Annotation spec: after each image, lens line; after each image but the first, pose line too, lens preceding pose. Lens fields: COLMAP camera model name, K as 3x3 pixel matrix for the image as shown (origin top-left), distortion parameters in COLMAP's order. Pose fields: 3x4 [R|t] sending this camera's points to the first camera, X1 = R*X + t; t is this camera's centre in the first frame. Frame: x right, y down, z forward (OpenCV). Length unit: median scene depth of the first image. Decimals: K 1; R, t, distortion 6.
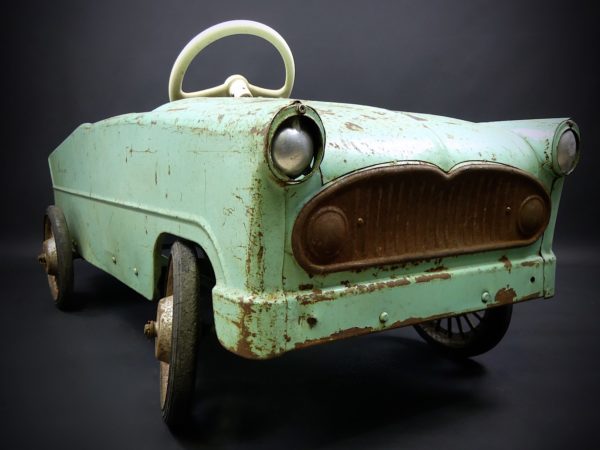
lens RADIAL K [[538.2, 0, 273.5], [0, 538.2, 205.1], [0, 0, 1]] dist [0.017589, -0.015602]
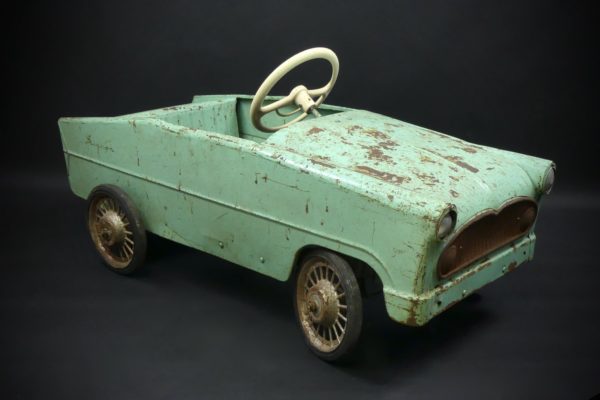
lens RADIAL K [[735.8, 0, 300.8], [0, 735.8, 202.2], [0, 0, 1]] dist [0.084974, 0.000000]
pose [[0.952521, -0.074238, 0.295285, -1.062934], [0.001686, 0.971090, 0.238706, -0.705072], [-0.304469, -0.226875, 0.925109, -1.112838]]
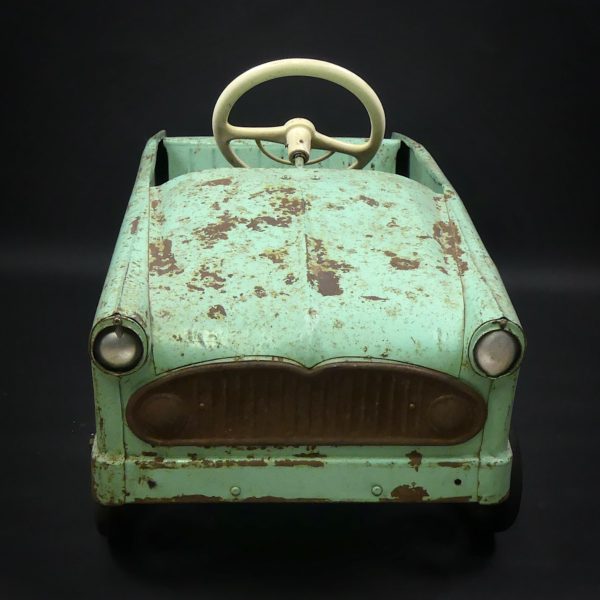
lens RADIAL K [[1133.7, 0, 298.2], [0, 1133.7, 300.8], [0, 0, 1]] dist [0.084621, 0.000000]
pose [[0.887090, 0.172911, -0.427986, 1.212855], [-0.065621, 0.965012, 0.253863, -0.730234], [0.456907, -0.197115, 0.867399, -0.806688]]
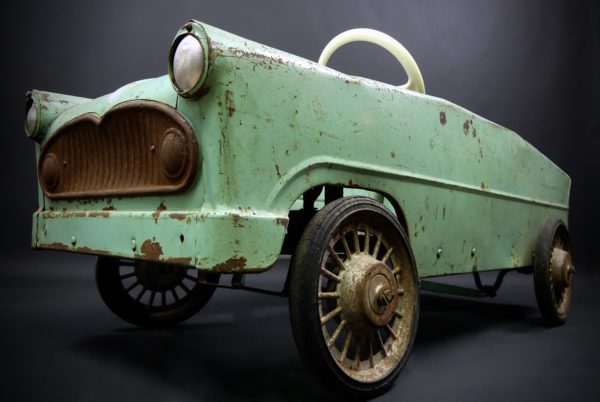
lens RADIAL K [[487.6, 0, 301.9], [0, 487.6, 199.4], [0, 0, 1]] dist [-0.005058, 0.000882]
pose [[0.304971, -0.048891, -0.951106, 1.462453], [-0.117217, 0.989161, -0.088433, 0.152997], [0.945121, 0.138455, 0.295935, 1.163886]]
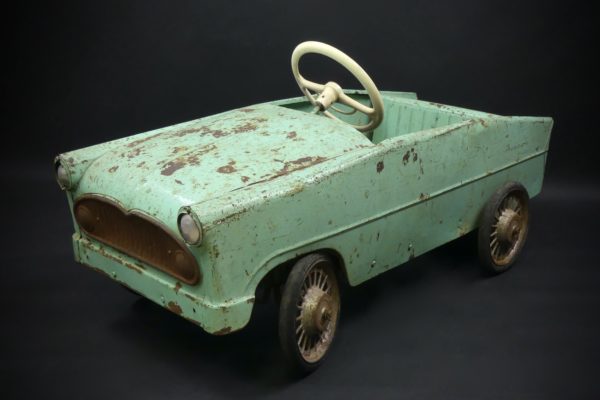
lens RADIAL K [[735.8, 0, 327.4], [0, 735.8, 218.5], [0, 0, 1]] dist [0.084974, 0.000000]
pose [[0.295411, 0.340204, -0.892745, 2.633811], [-0.104714, 0.940349, 0.323694, -0.871043], [0.949614, -0.002140, 0.313414, 0.906119]]
